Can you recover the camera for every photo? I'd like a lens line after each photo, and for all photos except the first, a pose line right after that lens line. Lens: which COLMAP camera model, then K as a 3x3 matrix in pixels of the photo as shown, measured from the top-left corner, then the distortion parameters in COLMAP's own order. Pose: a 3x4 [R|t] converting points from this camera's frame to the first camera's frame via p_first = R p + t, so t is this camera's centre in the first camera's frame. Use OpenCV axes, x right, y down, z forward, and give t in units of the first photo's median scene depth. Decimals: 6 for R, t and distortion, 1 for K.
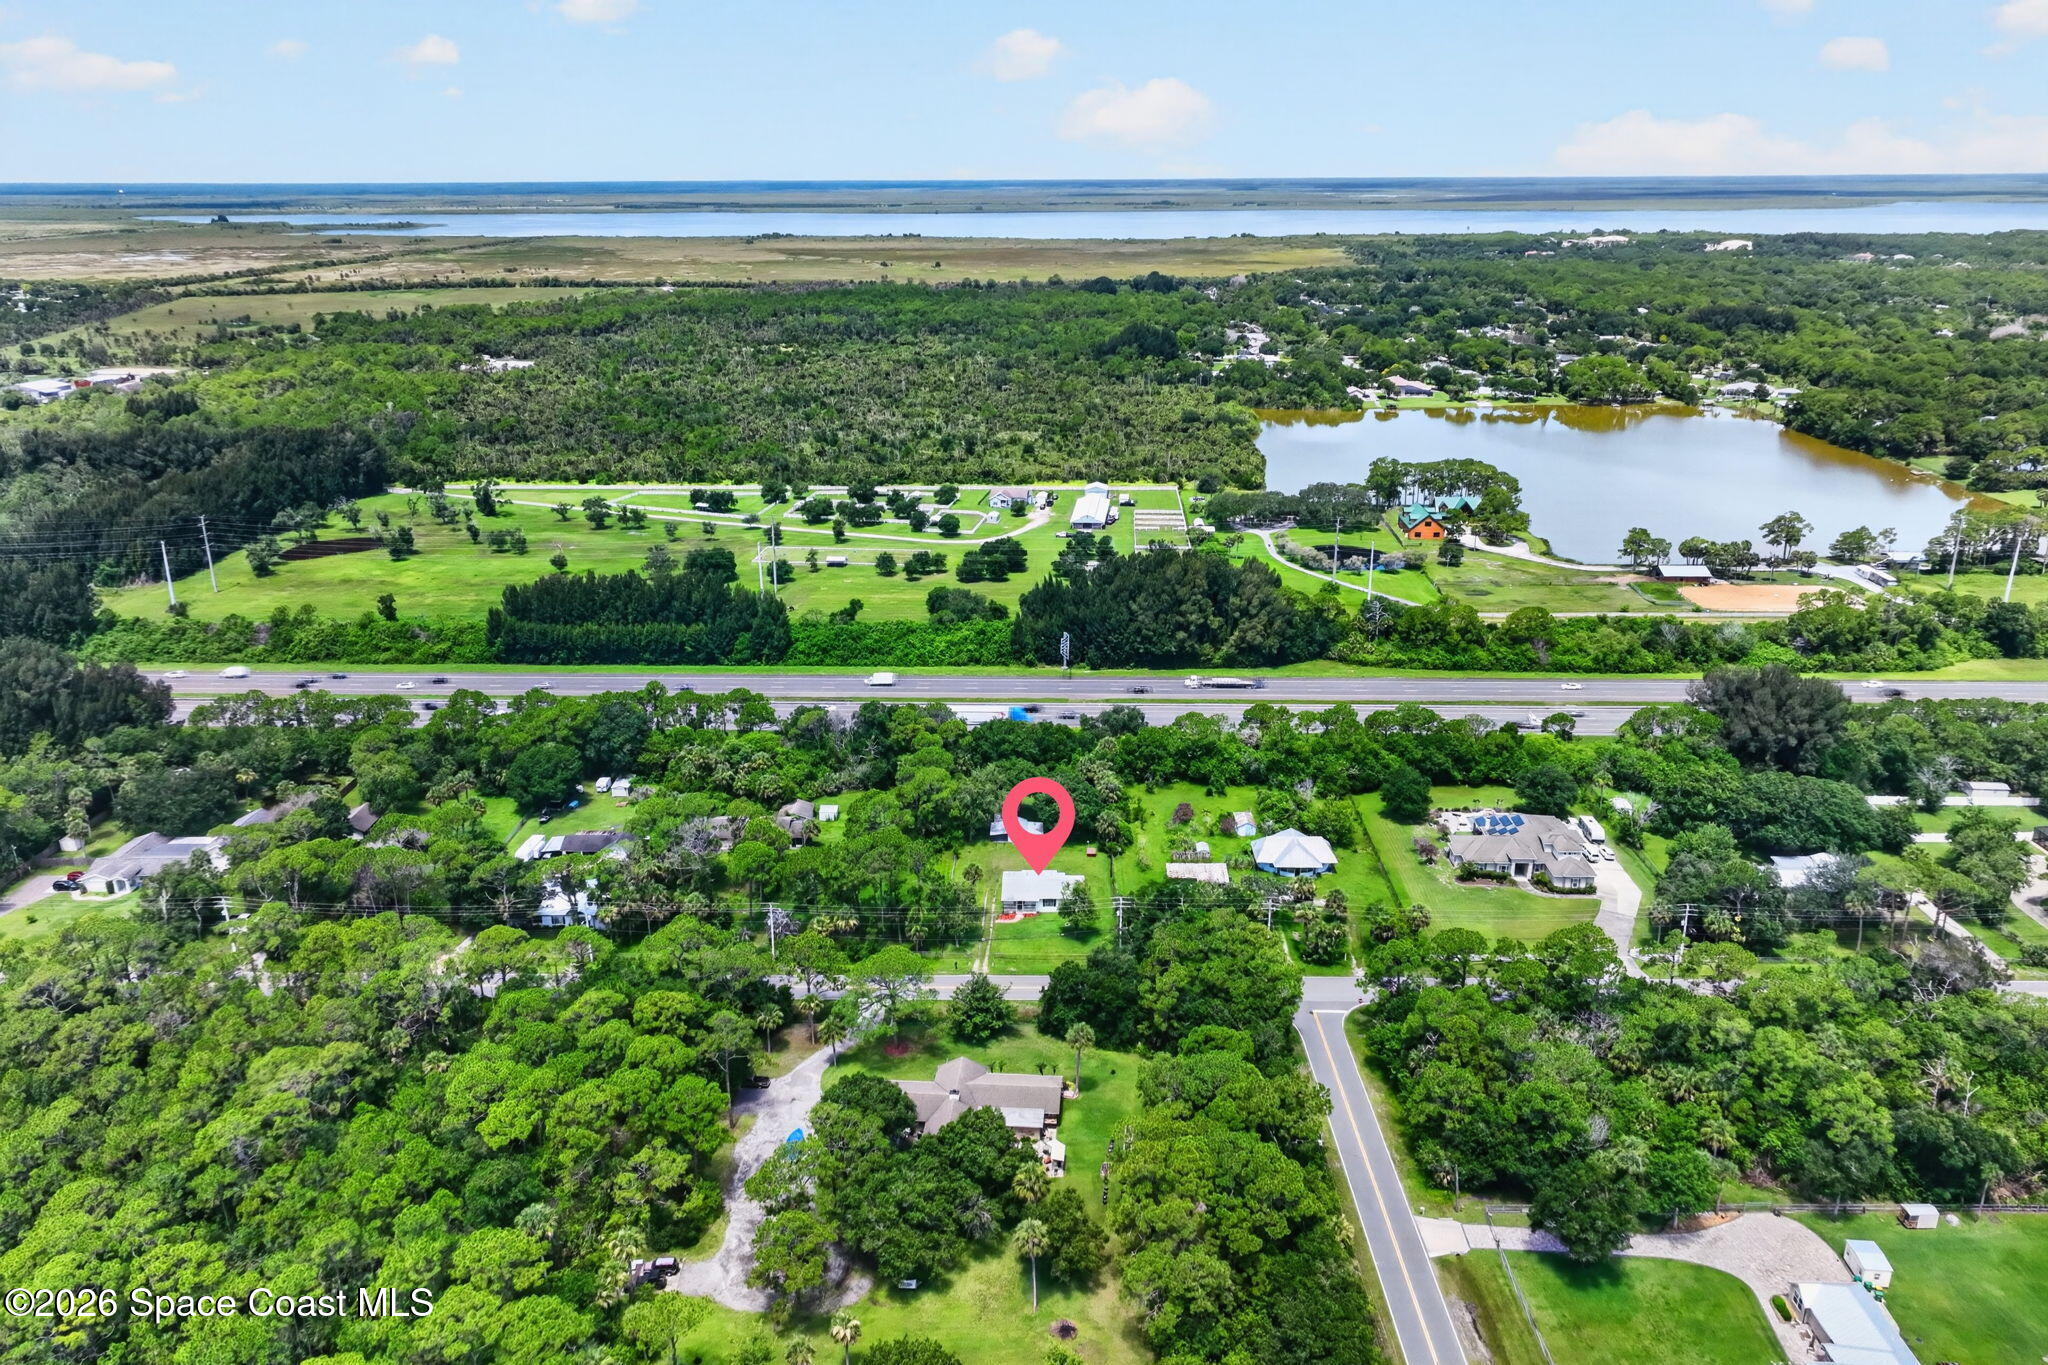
lens RADIAL K [[861.8, 0, 1024.0], [0, 861.8, 682.5], [0, 0, 1]] dist [-0.009279, 0.000094]
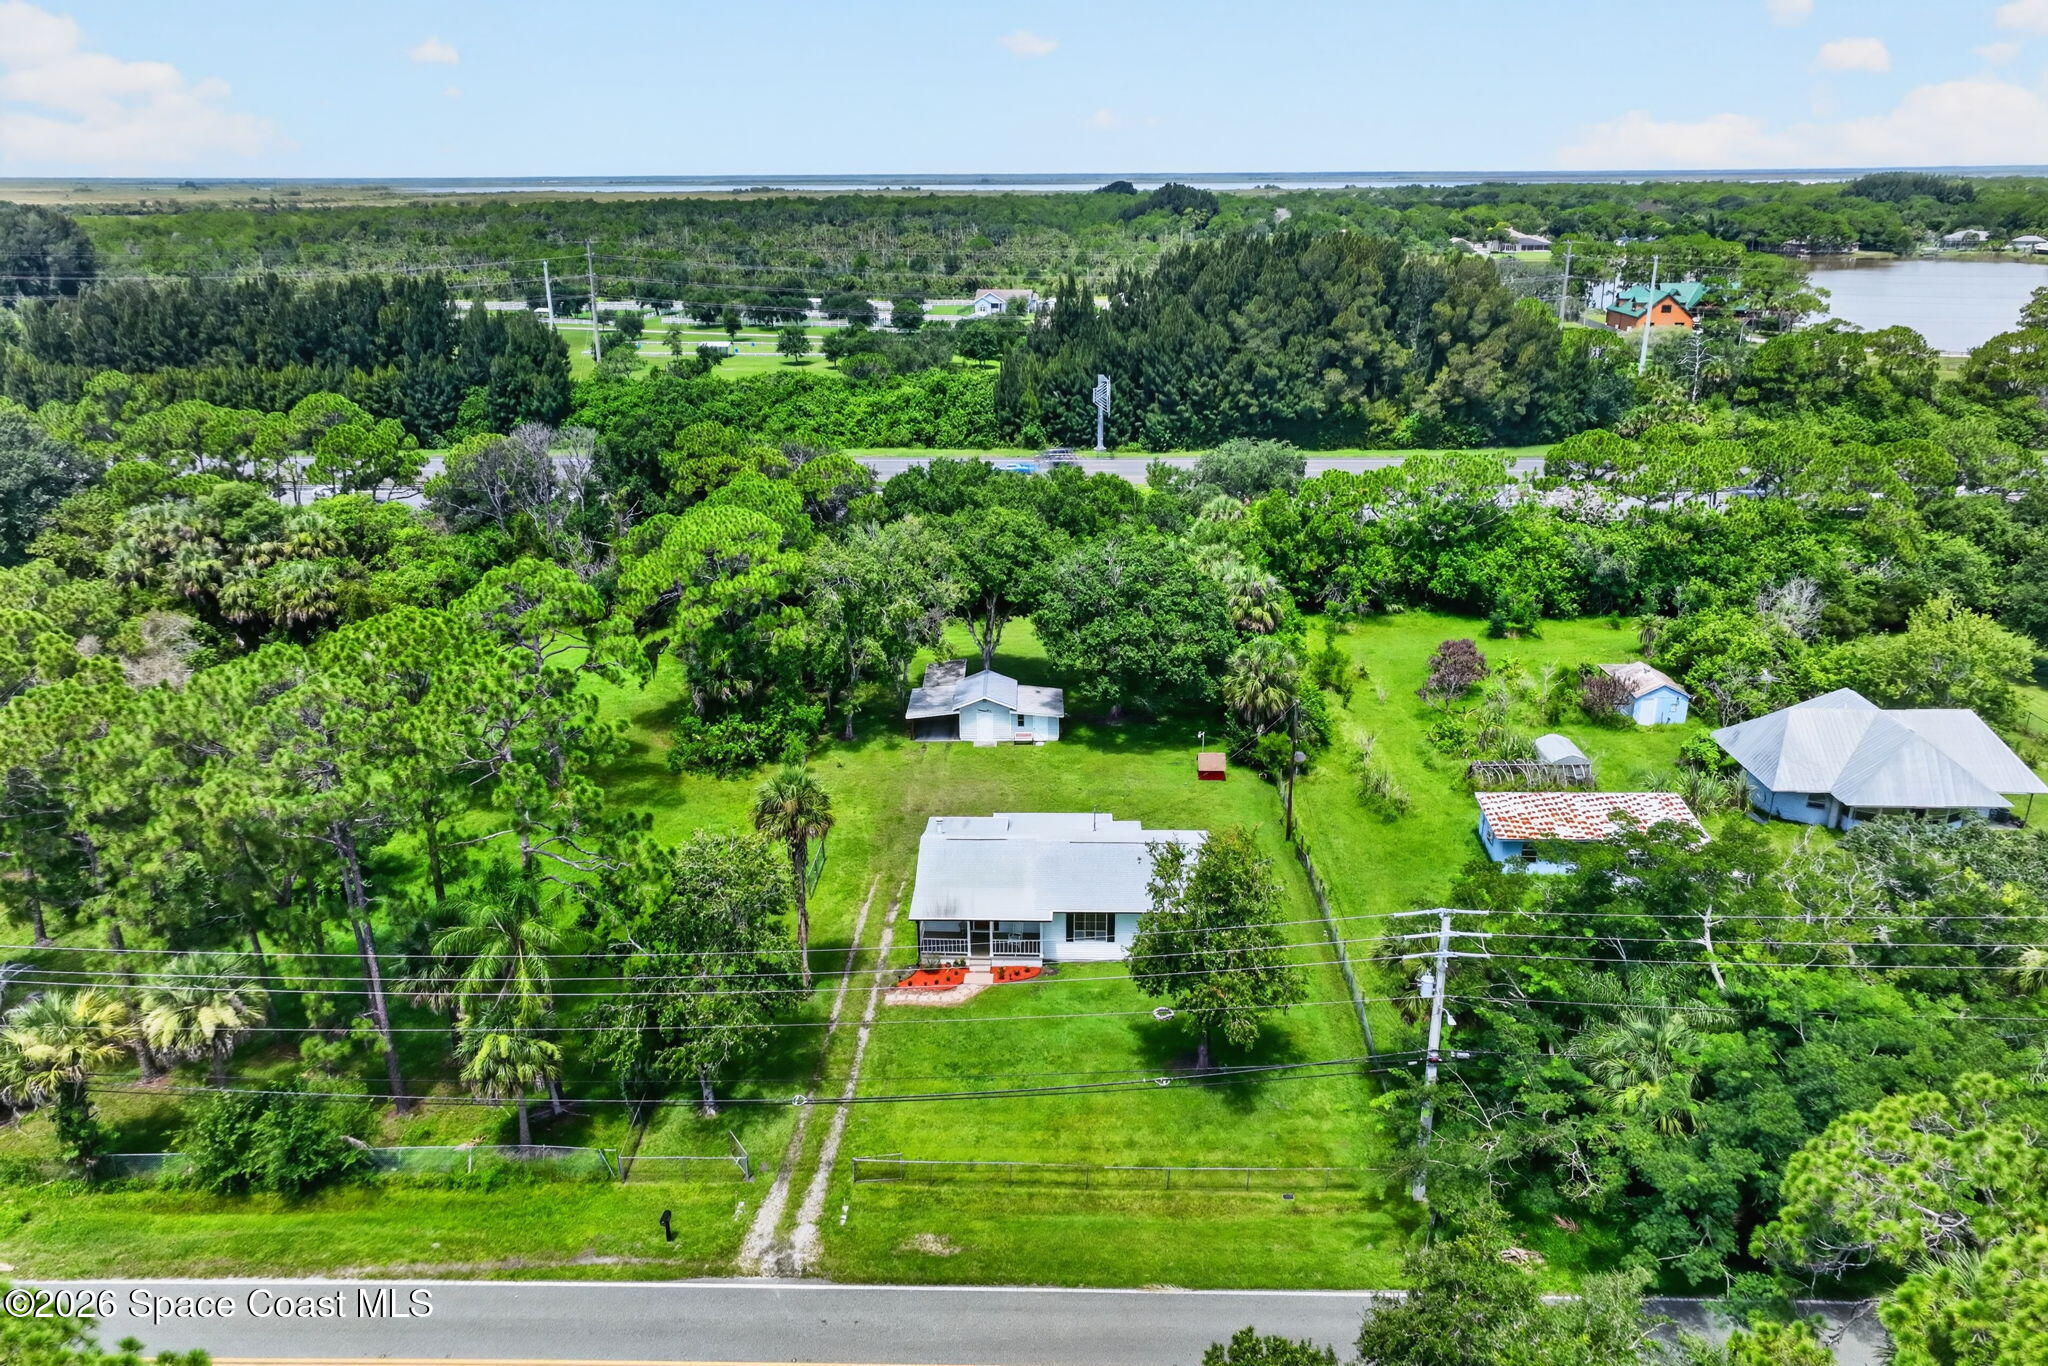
lens RADIAL K [[861.8, 0, 1024.0], [0, 861.8, 683.0], [0, 0, 1]] dist [-0.009279, 0.000094]
pose [[0.999937, -0.000666, -0.011196, 0.010036], [0.000646, 0.999998, -0.001867, 0.155843], [0.011197, 0.001859, 0.999936, 0.632395]]
